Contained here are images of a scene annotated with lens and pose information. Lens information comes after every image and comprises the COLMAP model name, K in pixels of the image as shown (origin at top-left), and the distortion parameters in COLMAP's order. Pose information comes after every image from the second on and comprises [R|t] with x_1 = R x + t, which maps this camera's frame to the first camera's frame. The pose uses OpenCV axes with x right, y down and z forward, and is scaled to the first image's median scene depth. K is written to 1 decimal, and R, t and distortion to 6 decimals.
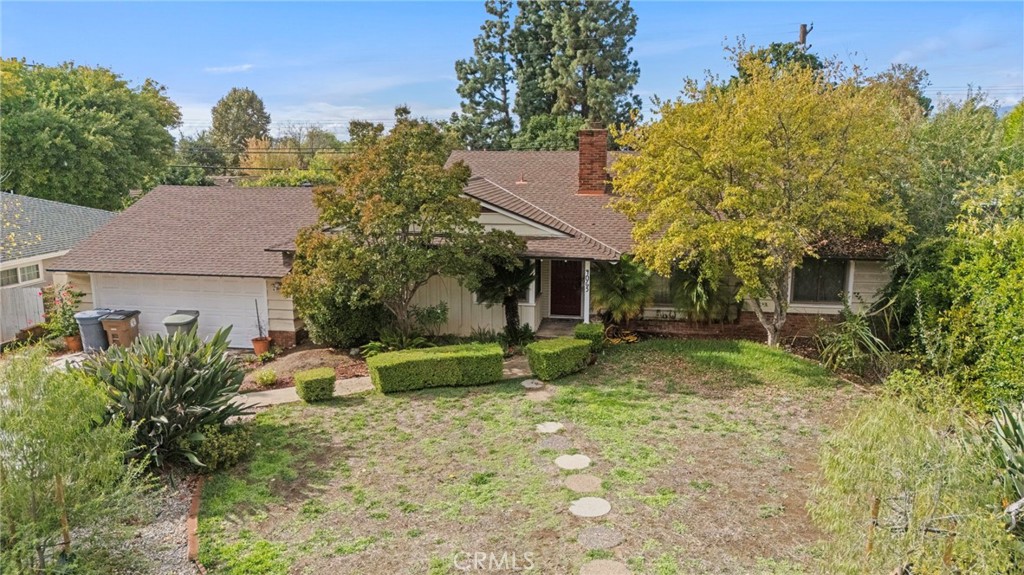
lens RADIAL K [[764.7, 0, 512.0], [0, 764.7, 287.5], [0, 0, 1]] dist [0.085628, -0.108713]
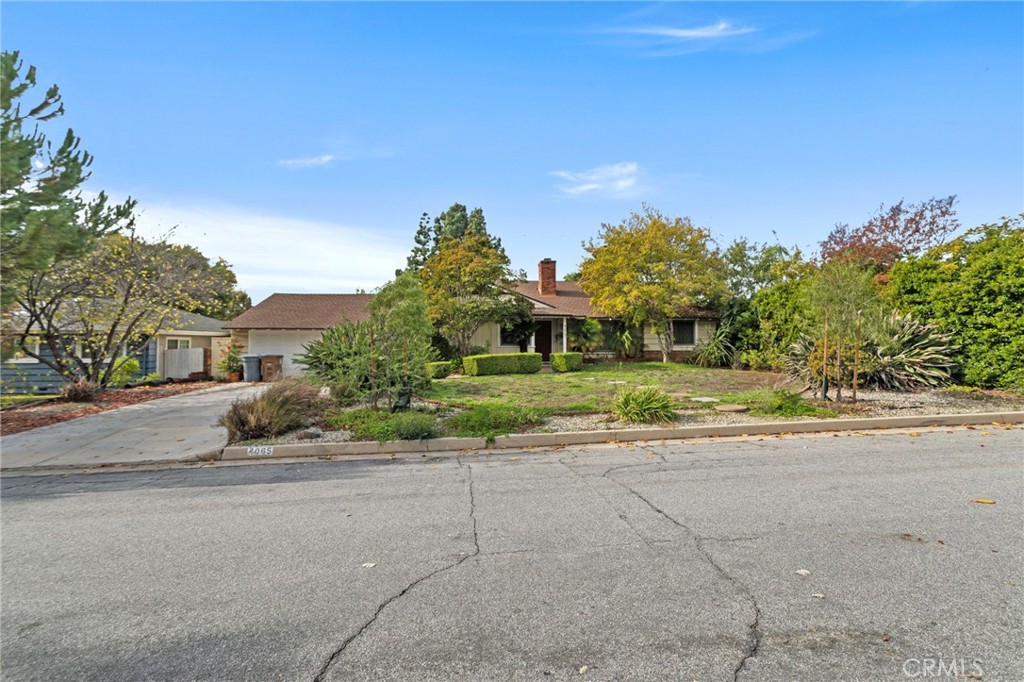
lens RADIAL K [[493.7, 0, 509.3], [0, 493.7, 345.3], [0, 0, 1]] dist [-0.001447, 0.000713]
pose [[0.974567, -0.001861, 0.224090, -0.281970], [0.043170, 0.982795, -0.179583, 0.222652], [-0.219900, 0.184689, 0.957880, -0.051624]]
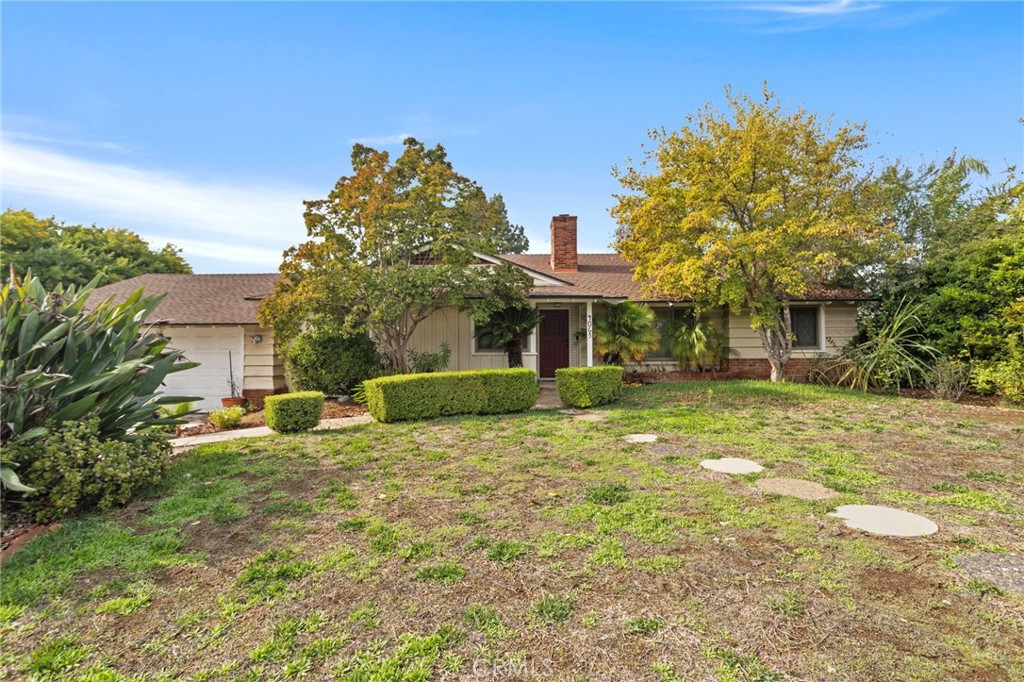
lens RADIAL K [[488.2, 0, 511.0], [0, 488.2, 328.7], [0, 0, 1]] dist [0.000493, 0.000587]
pose [[0.987715, -0.002243, 0.156253, -0.101621], [0.037094, 0.974684, -0.220486, 0.131152], [-0.151803, 0.223574, 0.962793, 0.411578]]
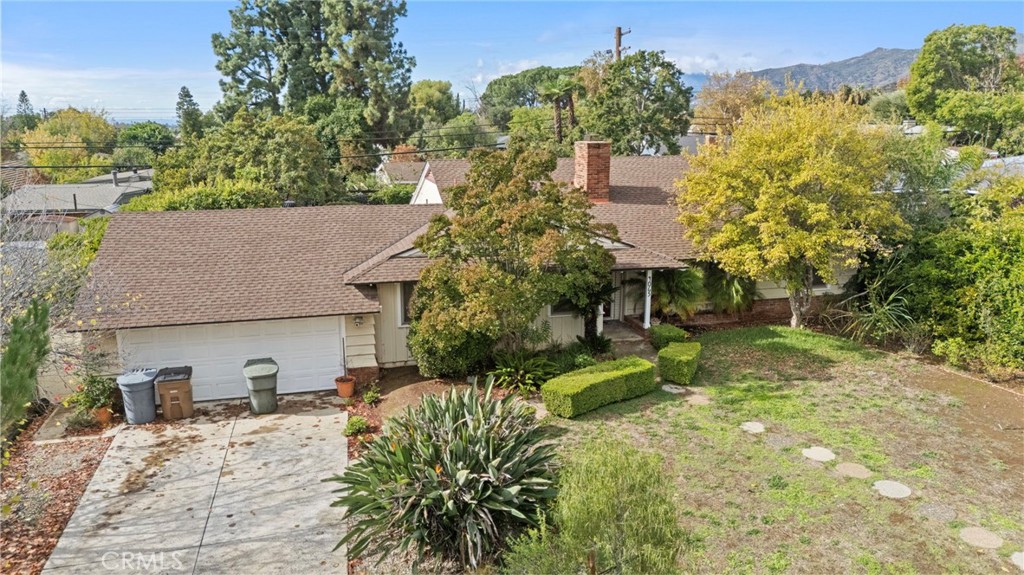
lens RADIAL K [[764.7, 0, 512.0], [0, 764.7, 287.5], [0, 0, 1]] dist [0.085628, -0.108713]
pose [[0.914666, -0.091402, 0.393742, -0.521451], [0.075495, 0.995587, 0.055736, -0.084560], [-0.397098, -0.021254, 0.917530, 0.067932]]
